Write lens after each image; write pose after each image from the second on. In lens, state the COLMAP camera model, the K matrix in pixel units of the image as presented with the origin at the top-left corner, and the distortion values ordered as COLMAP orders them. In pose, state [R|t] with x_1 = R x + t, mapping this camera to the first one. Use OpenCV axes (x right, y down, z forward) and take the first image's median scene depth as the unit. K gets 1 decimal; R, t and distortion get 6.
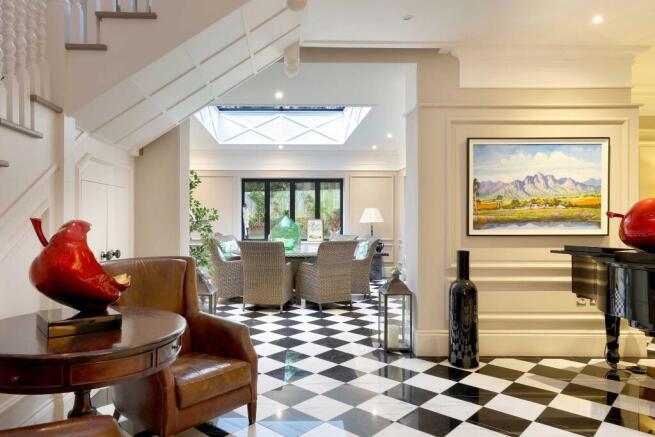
lens RADIAL K [[726.9, 0, 326.4], [0, 726.9, 218.3], [0, 0, 1]] dist [-0.022400, 0.000000]
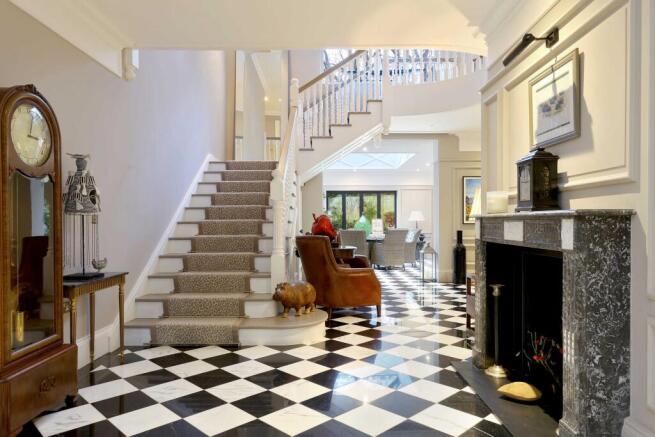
lens RADIAL K [[726.9, 0, 328.7], [0, 726.9, 219.9], [0, 0, 1]] dist [-0.022400, 0.000000]
pose [[0.998294, -0.003172, -0.058300, -0.036567], [0.003070, 0.999994, -0.001846, 0.008485], [0.058306, 0.001664, 0.998297, -0.603599]]
